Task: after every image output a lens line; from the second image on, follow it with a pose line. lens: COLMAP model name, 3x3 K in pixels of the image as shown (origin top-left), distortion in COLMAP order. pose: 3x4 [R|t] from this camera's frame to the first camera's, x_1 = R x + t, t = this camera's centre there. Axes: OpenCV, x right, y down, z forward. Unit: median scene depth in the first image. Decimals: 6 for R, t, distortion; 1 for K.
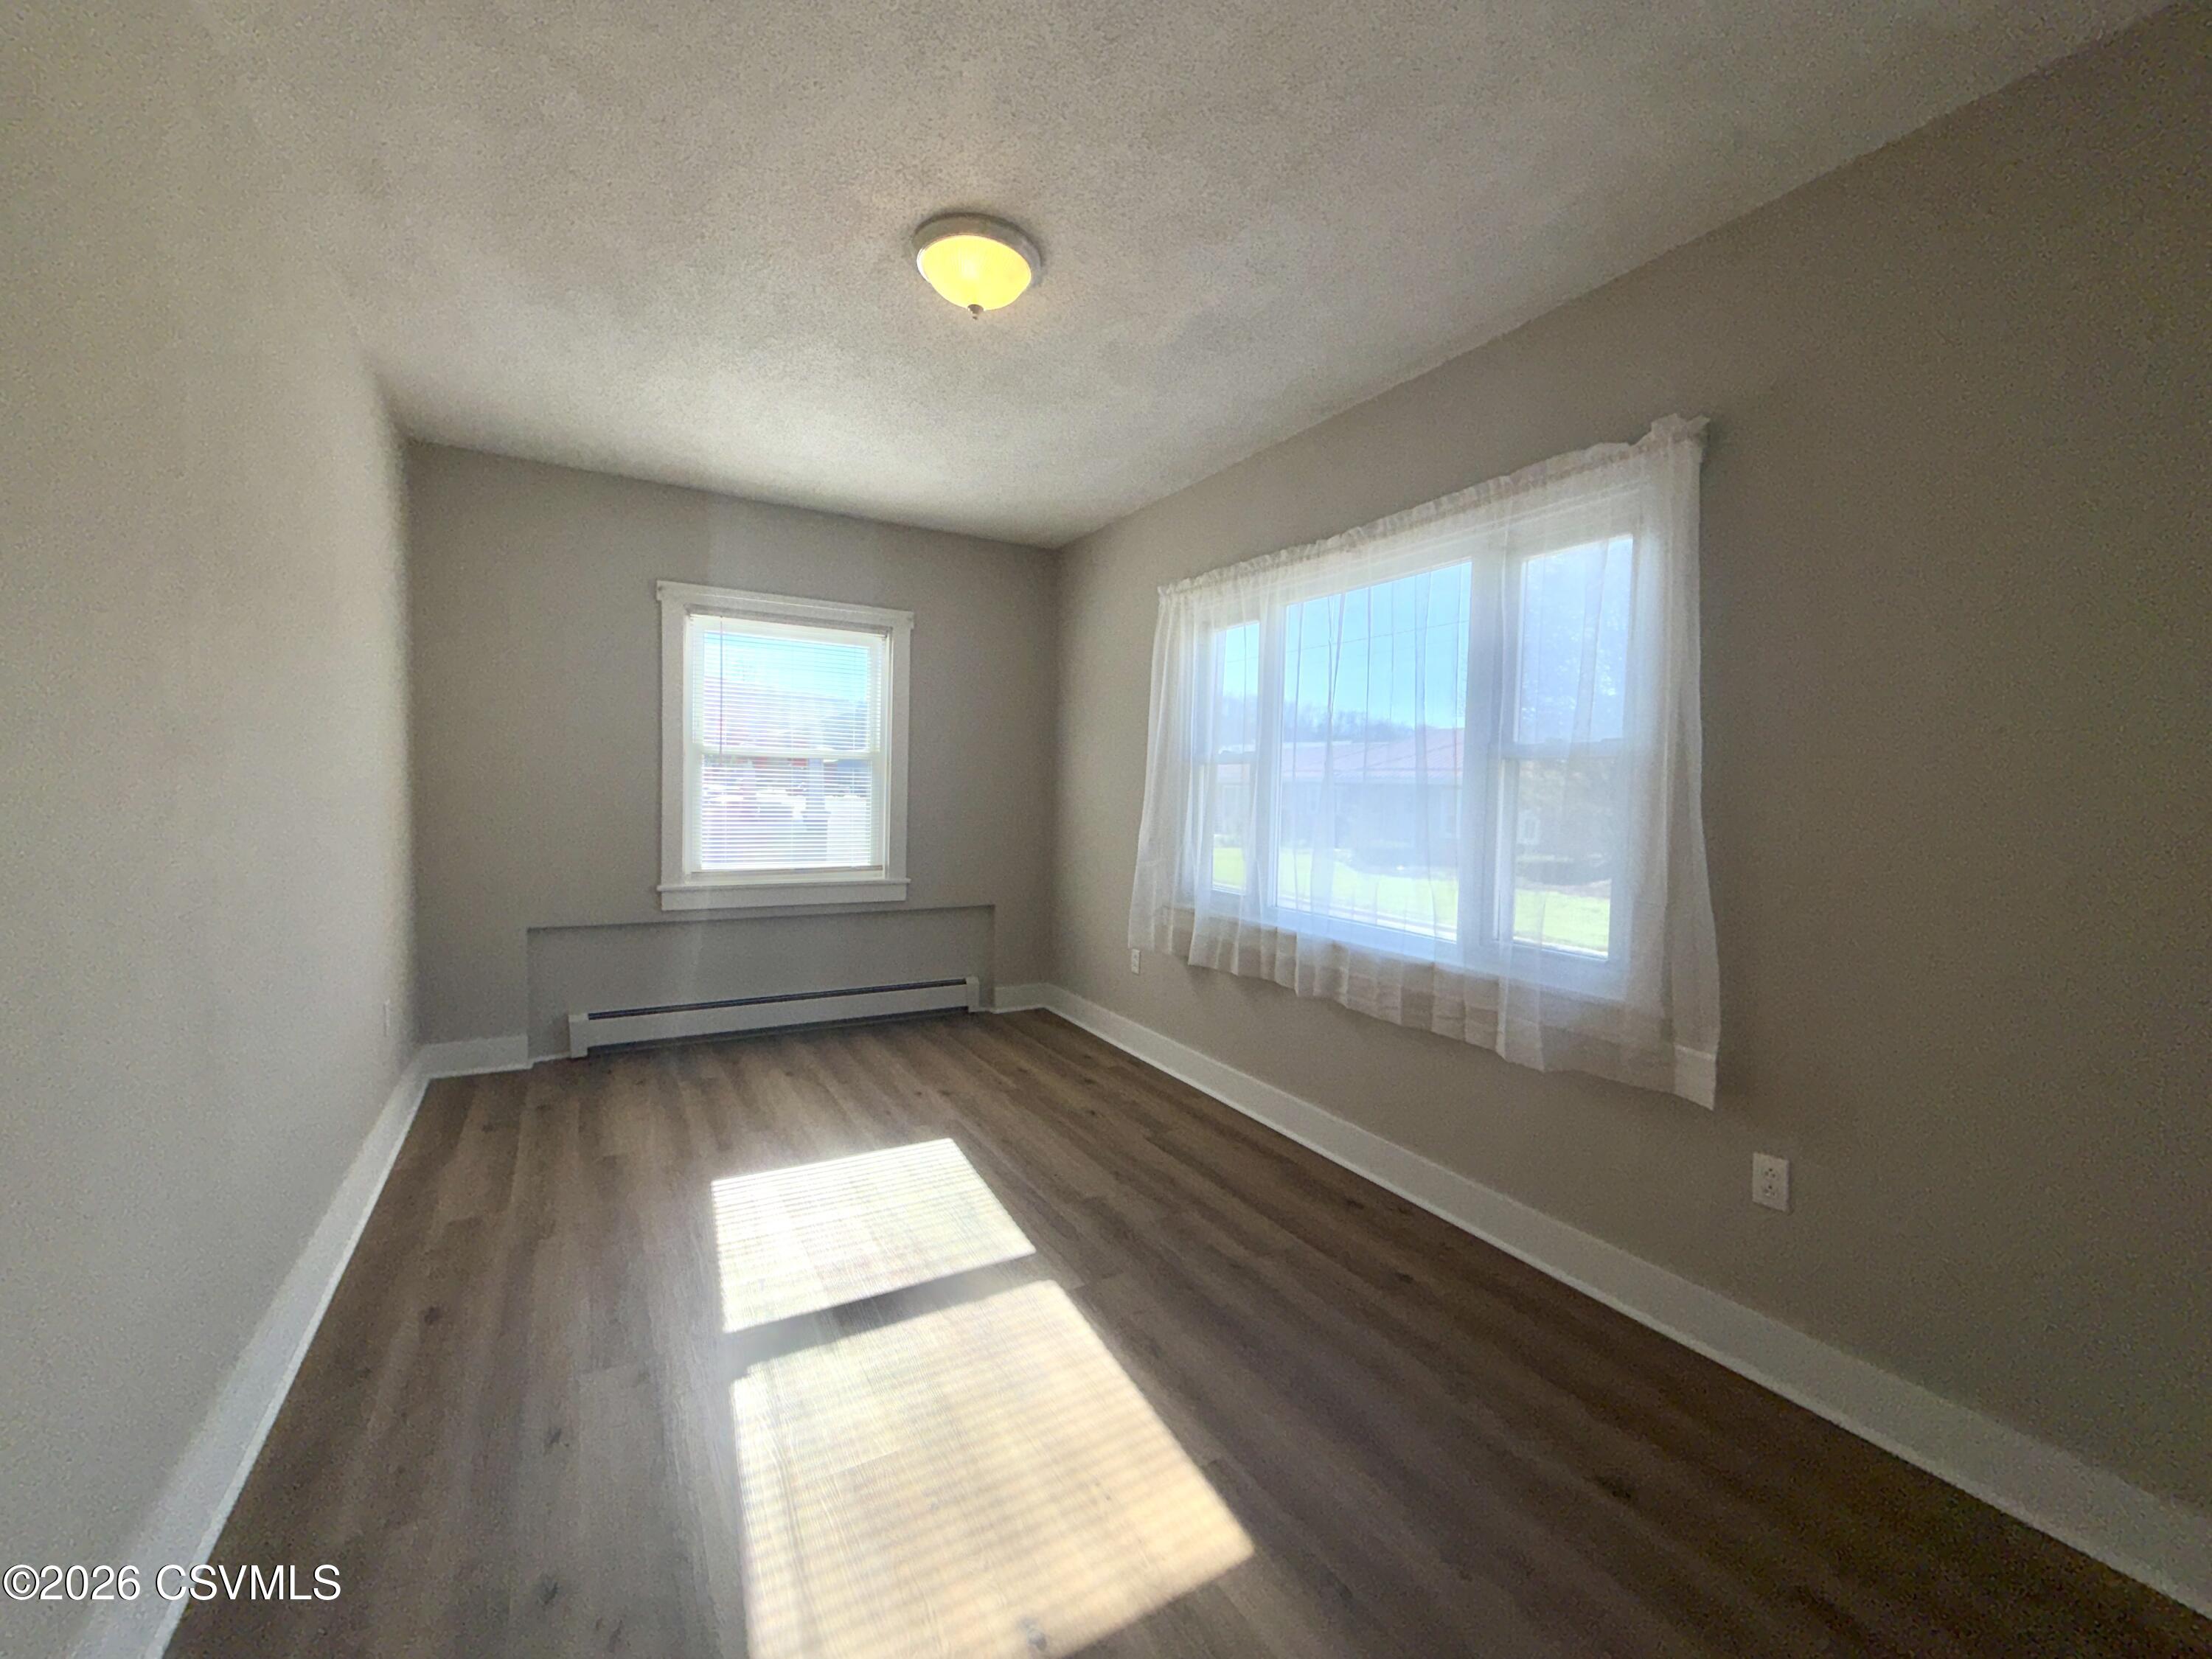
lens RADIAL K [[884.8, 0, 1103.3], [0, 884.8, 826.4], [0, 0, 1]] dist [-0.000663, -0.000394]
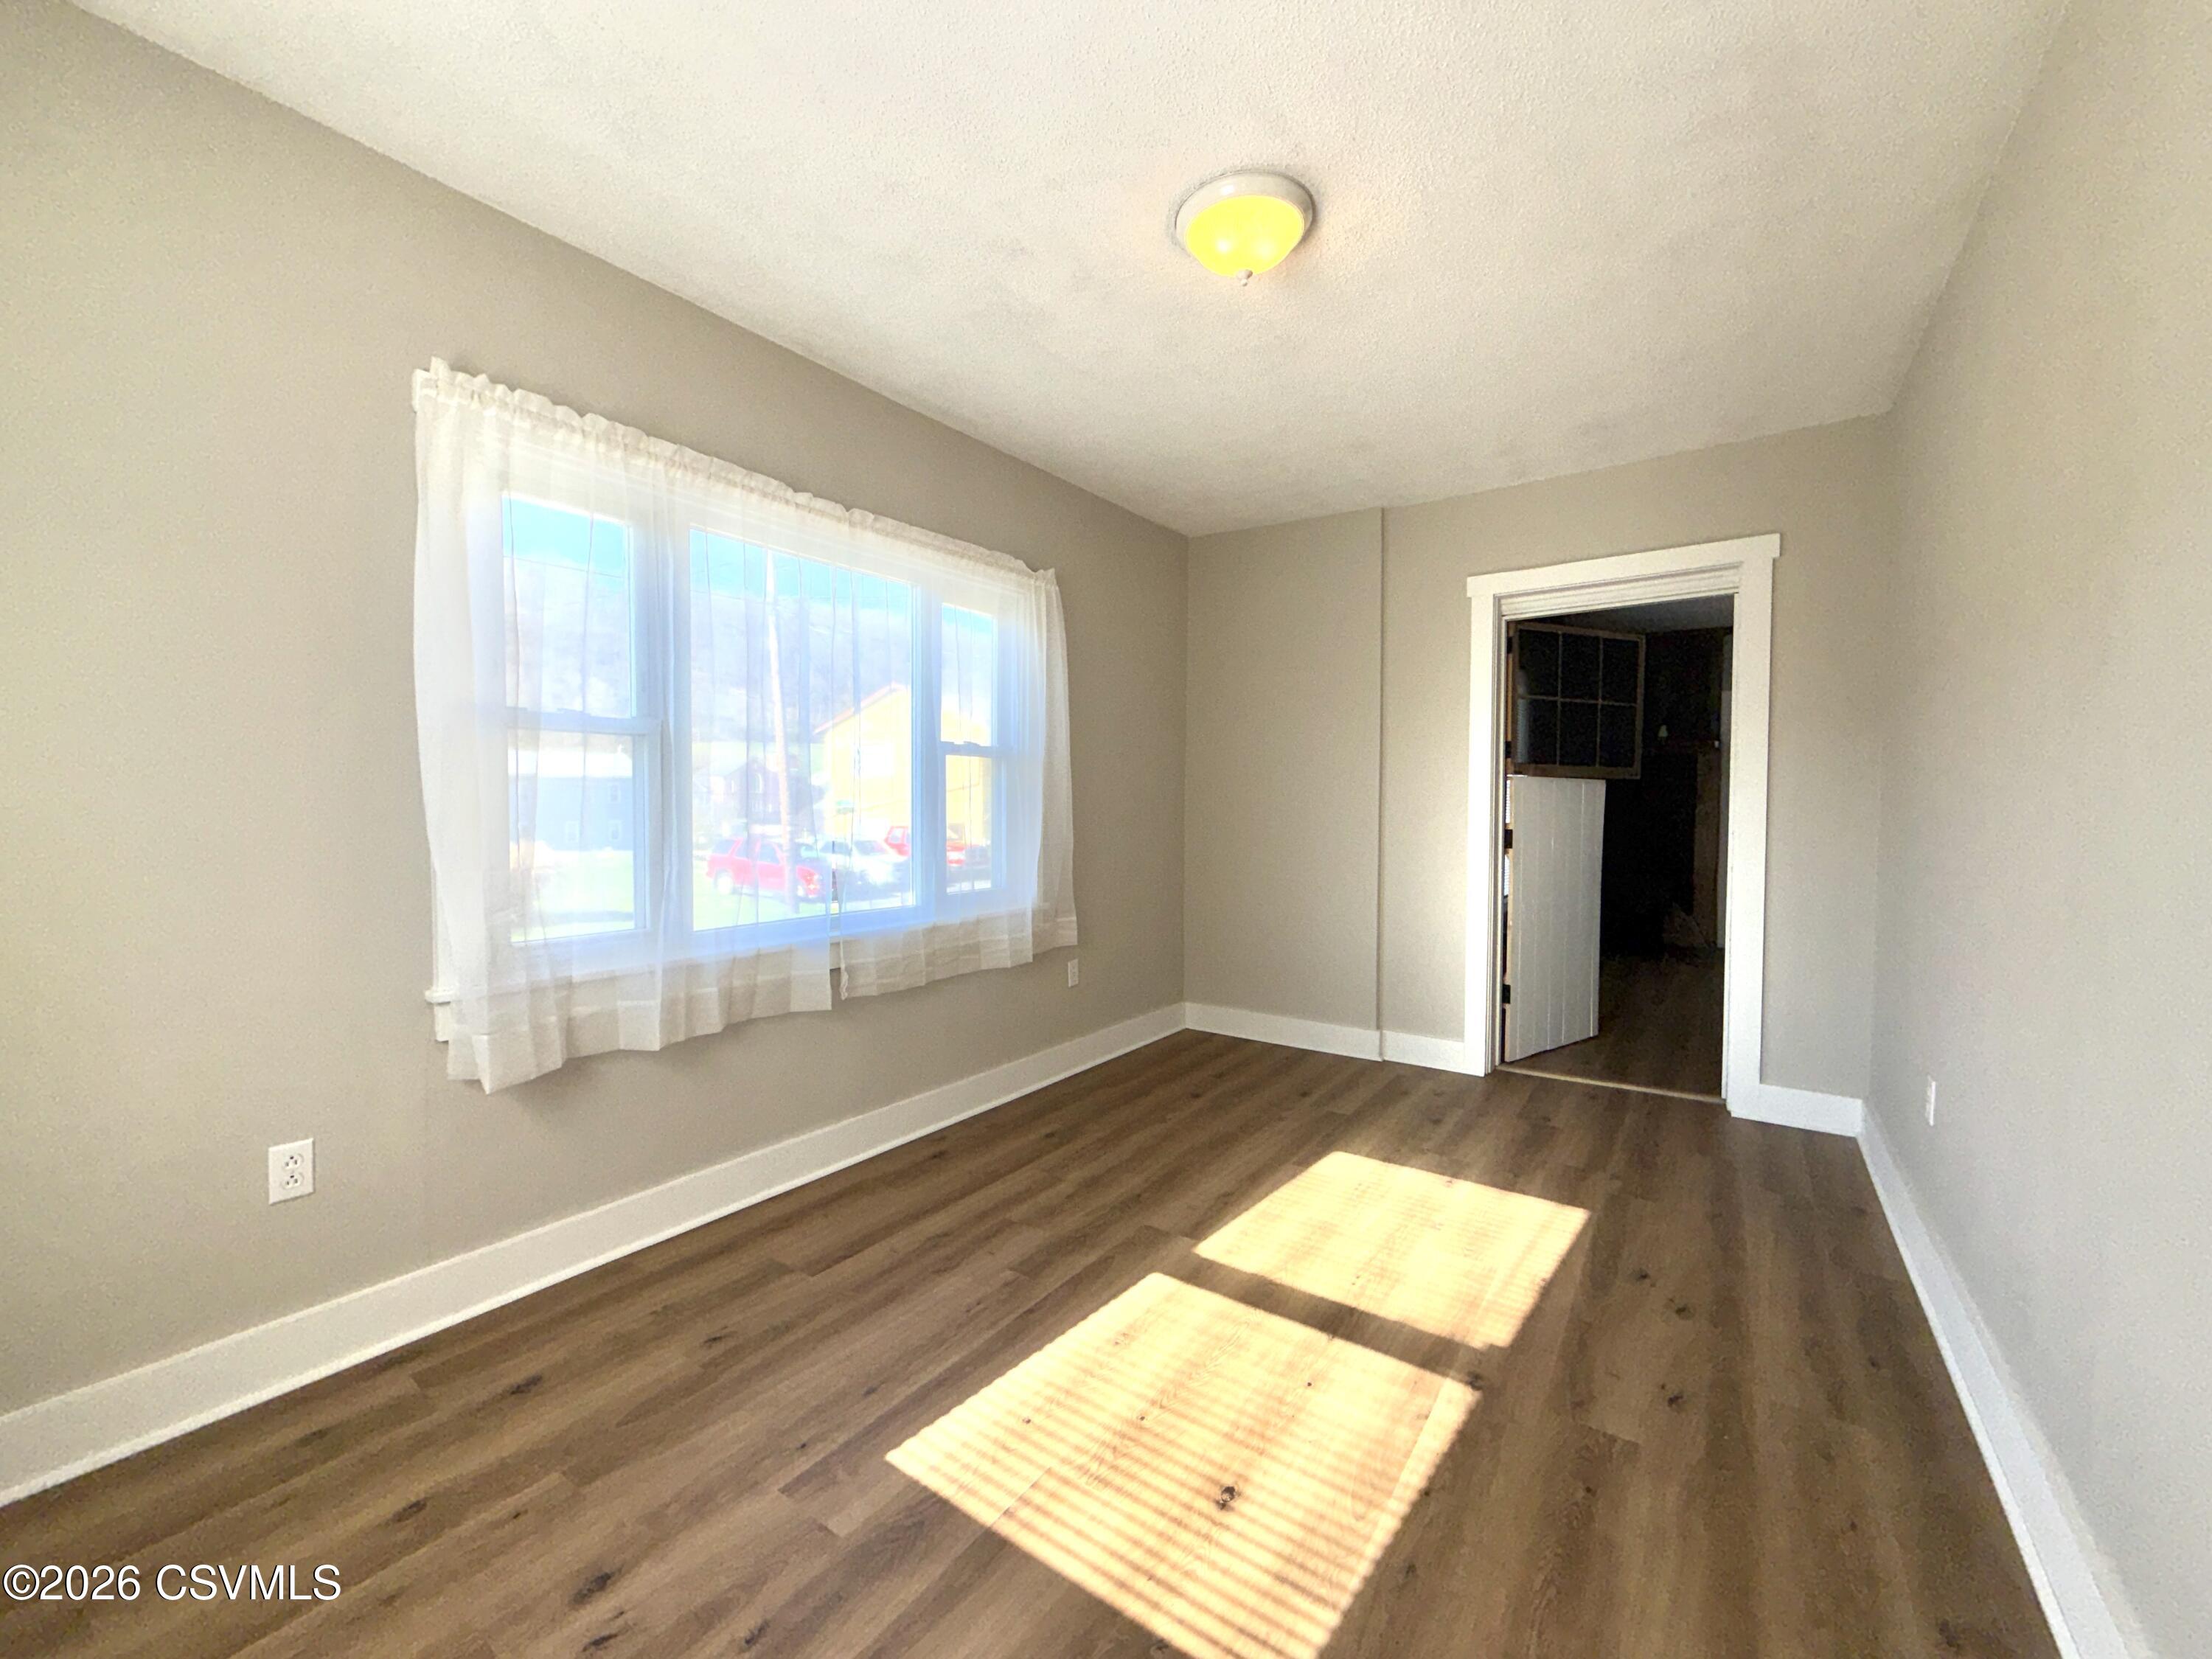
lens RADIAL K [[884.8, 0, 1103.3], [0, 884.8, 826.4], [0, 0, 1]] dist [-0.000663, -0.000394]
pose [[-0.415330, -0.050613, 0.908262, -0.781048], [0.026917, 0.997330, 0.067885, -0.049350], [-0.909273, 0.052643, -0.412858, 1.250694]]
